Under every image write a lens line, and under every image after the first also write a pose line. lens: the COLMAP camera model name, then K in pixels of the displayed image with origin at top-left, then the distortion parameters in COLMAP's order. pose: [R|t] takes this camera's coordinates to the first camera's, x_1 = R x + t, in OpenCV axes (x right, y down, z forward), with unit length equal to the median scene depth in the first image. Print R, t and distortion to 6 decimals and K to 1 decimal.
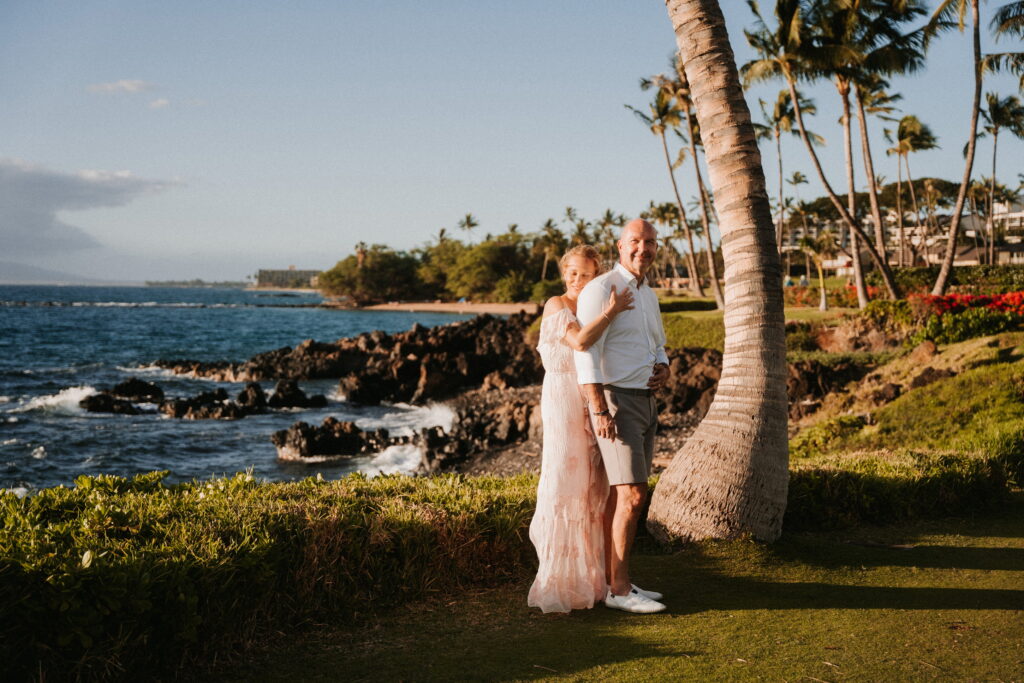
lens RADIAL K [[1393.6, 0, 512.0], [0, 1393.6, 341.5], [0, 0, 1]] dist [-0.018248, -0.009504]
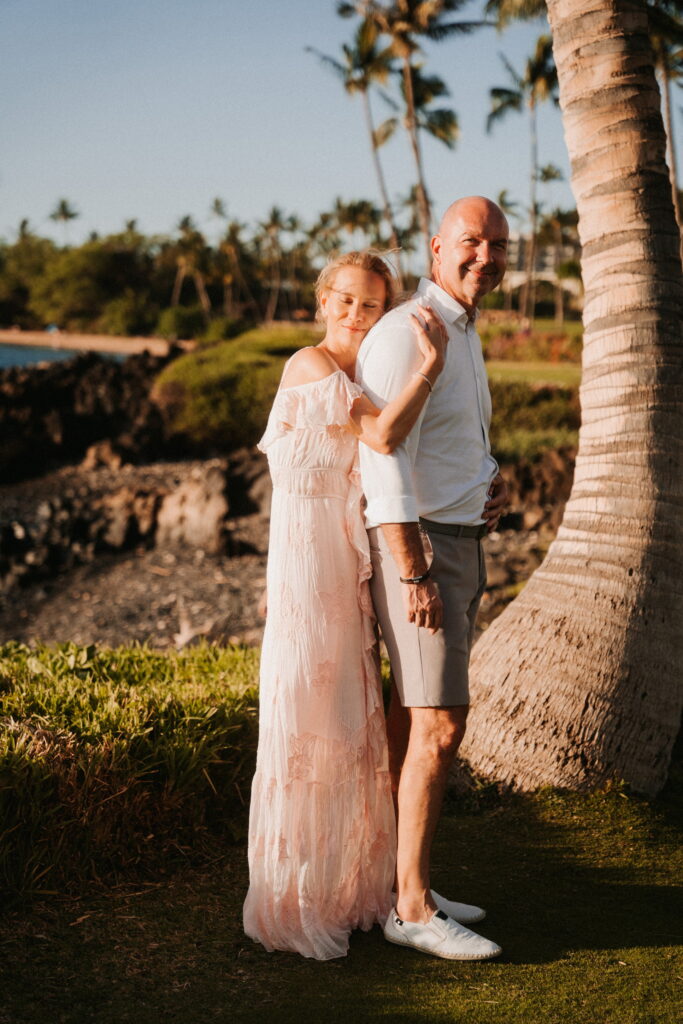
lens RADIAL K [[2021.6, 0, 364.7], [0, 2021.6, 535.6], [0, 0, 1]] dist [0.241376, 0.305771]
pose [[0.992185, 0.035138, 0.119725, -0.029772], [-0.043078, 0.996995, 0.064387, -0.007611], [-0.117102, -0.069042, 0.990717, 0.200392]]
